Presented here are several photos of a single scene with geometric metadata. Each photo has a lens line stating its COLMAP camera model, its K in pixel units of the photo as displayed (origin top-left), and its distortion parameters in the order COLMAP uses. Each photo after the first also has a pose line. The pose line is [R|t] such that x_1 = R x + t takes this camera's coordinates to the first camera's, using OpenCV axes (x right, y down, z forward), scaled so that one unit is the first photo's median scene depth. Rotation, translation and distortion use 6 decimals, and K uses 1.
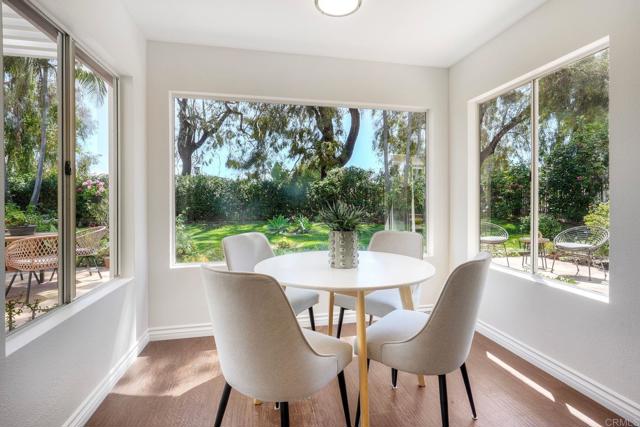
lens RADIAL K [[312.8, 0, 320.3], [0, 312.8, 208.1], [0, 0, 1]] dist [0.000099, -0.000163]
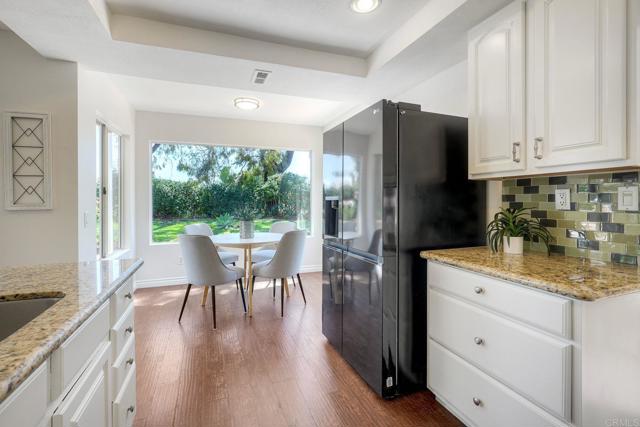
lens RADIAL K [[291.5, 0, 318.9], [0, 291.5, 206.9], [0, 0, 1]] dist [-0.000911, 0.000464]
pose [[0.986559, -0.000441, 0.163405, 0.028394], [0.000439, 1.000000, 0.000045, -0.002385], [-0.163405, 0.000027, 0.986559, -0.123825]]
